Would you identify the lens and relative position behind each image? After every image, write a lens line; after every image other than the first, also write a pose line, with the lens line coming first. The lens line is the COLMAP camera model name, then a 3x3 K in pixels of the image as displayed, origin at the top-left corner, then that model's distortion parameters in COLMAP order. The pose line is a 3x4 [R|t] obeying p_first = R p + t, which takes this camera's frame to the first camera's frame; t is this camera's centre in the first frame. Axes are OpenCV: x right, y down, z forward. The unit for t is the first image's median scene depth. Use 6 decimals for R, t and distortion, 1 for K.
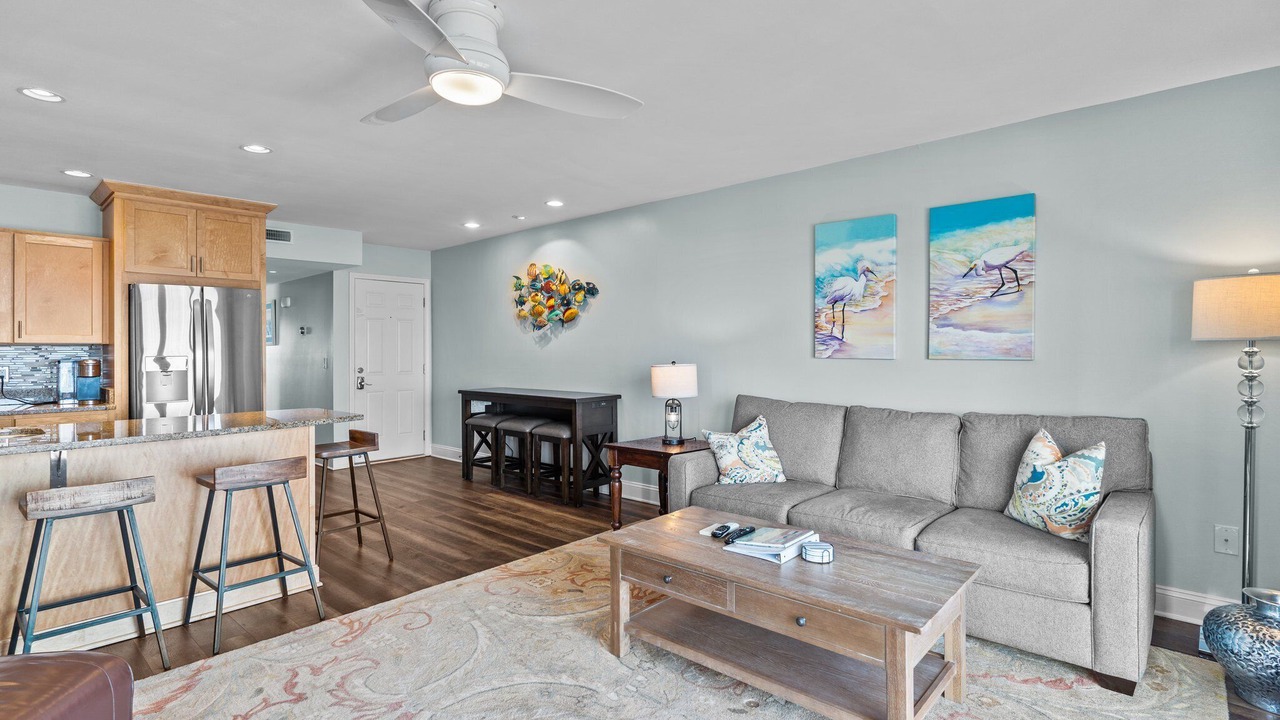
lens RADIAL K [[615.5, 0, 636.8], [0, 615.5, 350.4], [0, 0, 1]] dist [0.000967, -0.000357]
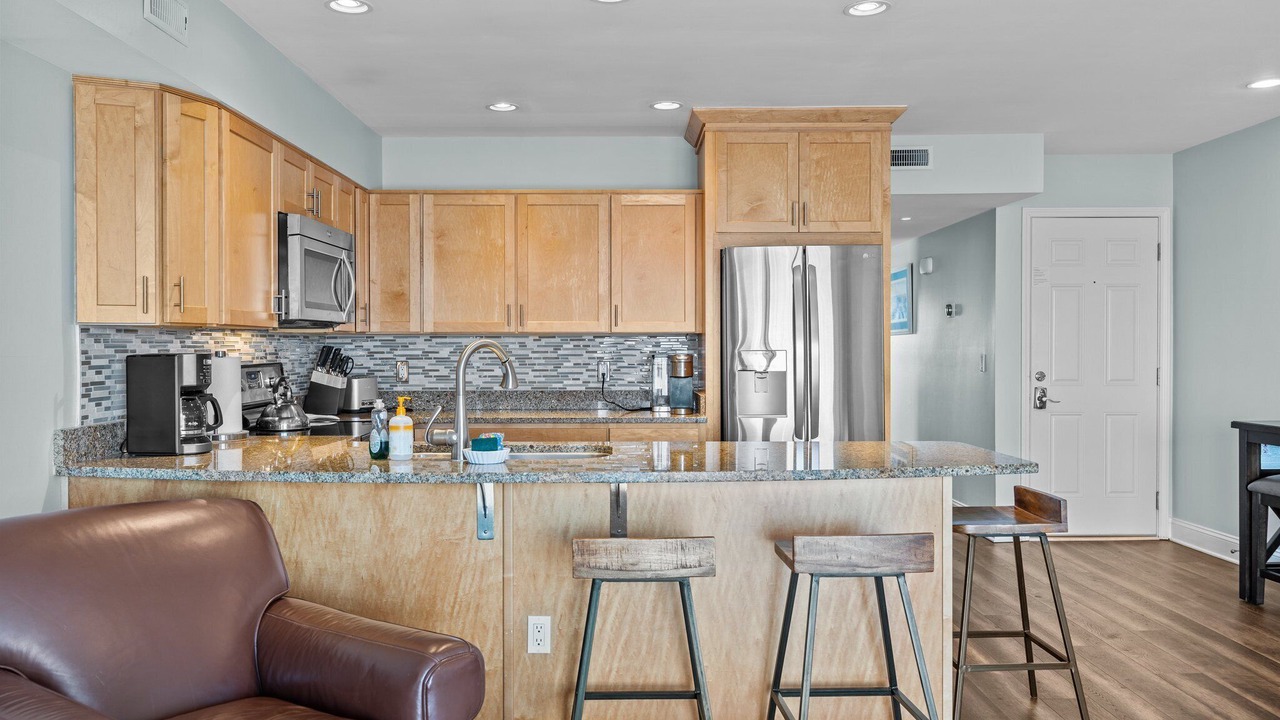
lens RADIAL K [[992.0, 0, 635.1], [0, 992.0, 355.4], [0, 0, 1]] dist [0.004583, -0.000741]
pose [[0.685864, 0.010043, -0.727661, -0.050586], [0.000246, 0.999902, 0.014032, -0.000402], [0.727730, -0.009804, 0.685794, 0.133575]]
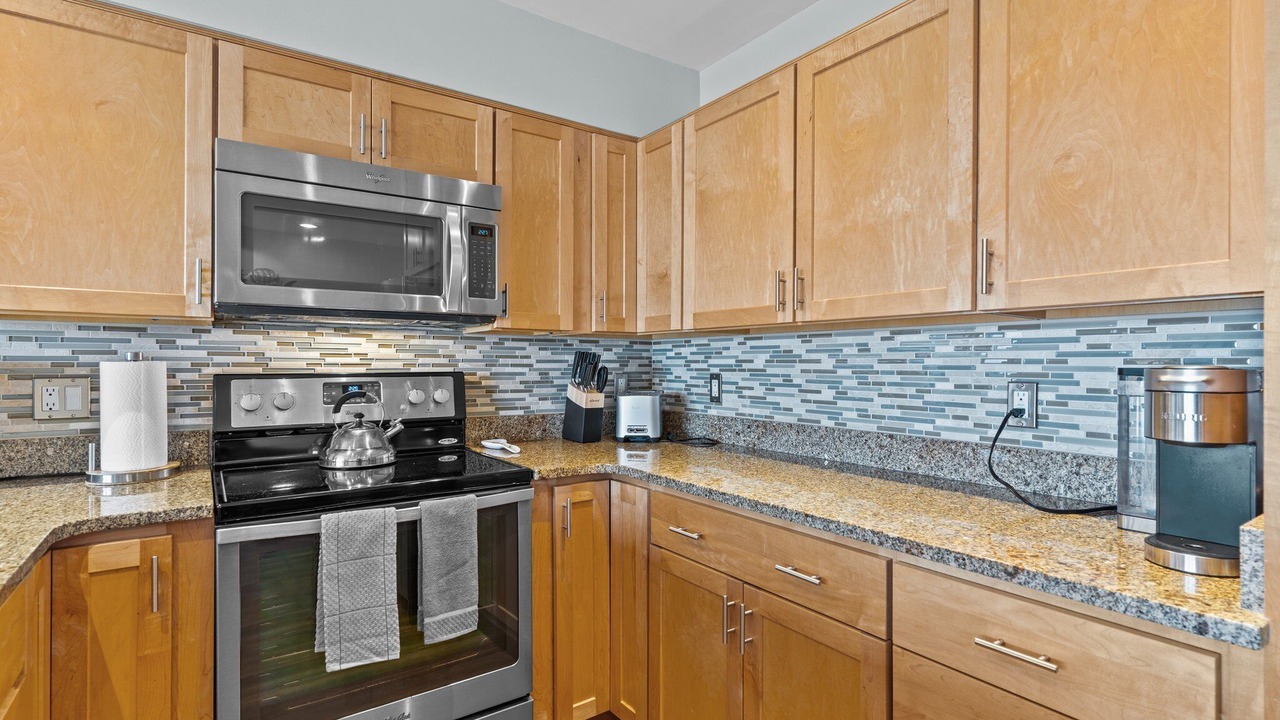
lens RADIAL K [[614.1, 0, 635.2], [0, 614.1, 360.6], [0, 0, 1]] dist [0.003550, -0.000166]
pose [[-0.218067, 0.001151, -0.975933, -0.630442], [0.000610, 0.999999, 0.001043, 0.012683], [0.975934, -0.000368, -0.218067, 0.857341]]
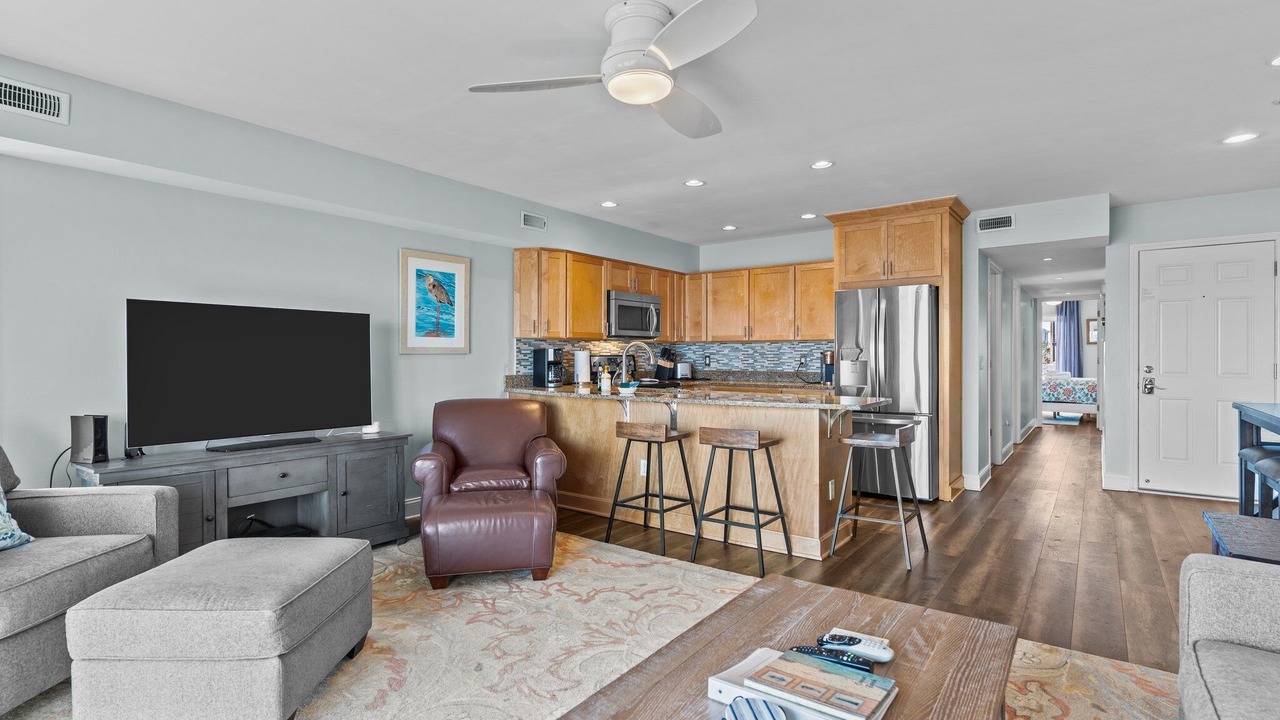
lens RADIAL K [[614.1, 0, 635.2], [0, 614.1, 360.6], [0, 0, 1]] dist [0.003550, -0.000166]
pose [[0.100467, 0.013780, -0.994845, 0.400552], [0.001254, 0.999902, 0.013977, 0.015719], [0.994940, -0.002652, 0.100440, 0.448826]]
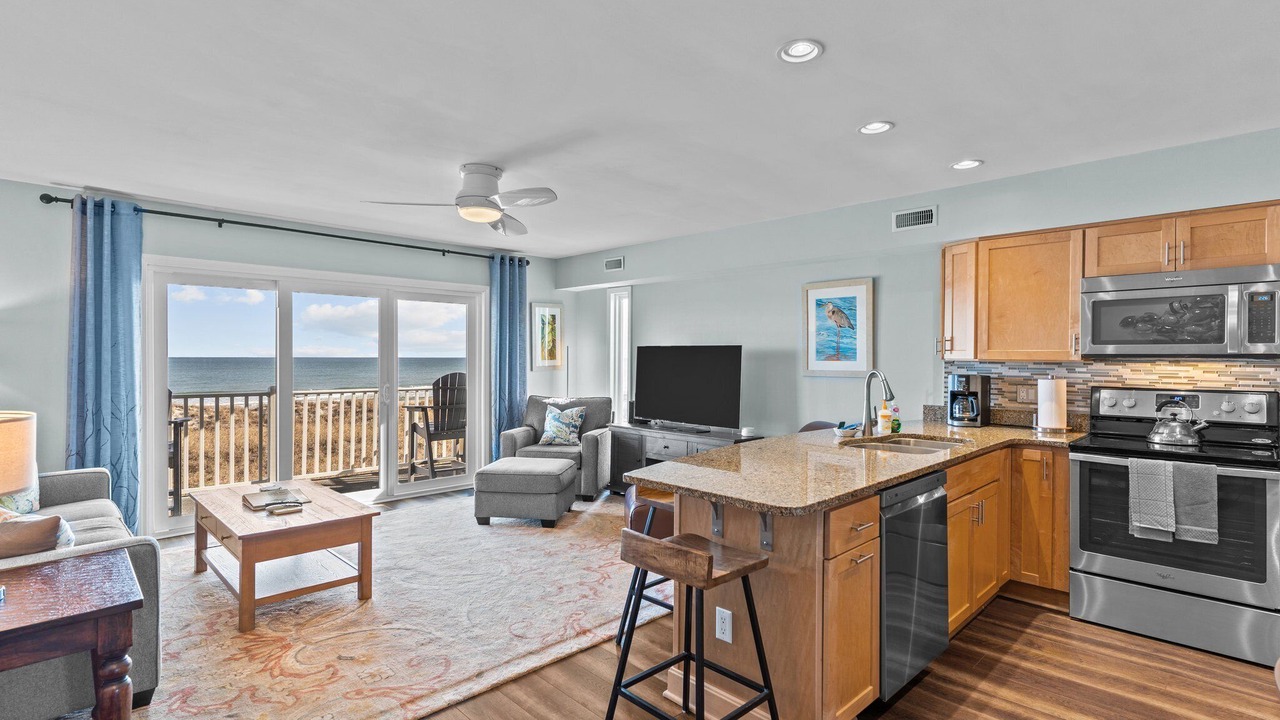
lens RADIAL K [[614.1, 0, 635.2], [0, 614.1, 360.6], [0, 0, 1]] dist [0.003550, -0.000166]
pose [[-0.998449, -0.001231, 0.055664, -0.405108], [-0.000977, 0.999989, 0.004586, -0.016070], [-0.055669, 0.004525, -0.998439, 1.355680]]
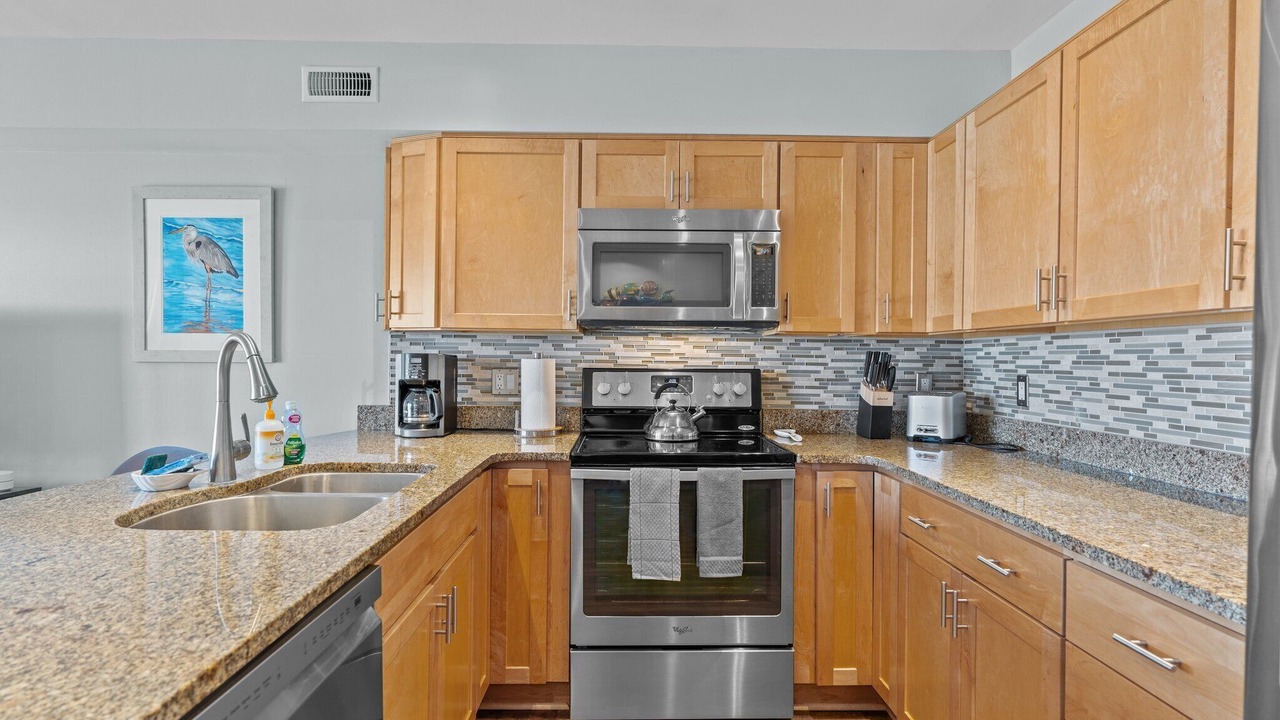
lens RADIAL K [[654.3, 0, 636.0], [0, 654.3, 357.9], [0, 0, 1]] dist [-0.003092, 0.000432]
pose [[-0.727337, -0.001701, -0.686278, -0.575538], [-0.004444, 0.999988, 0.002232, 0.010647], [0.686266, 0.004673, -0.727335, 0.987615]]
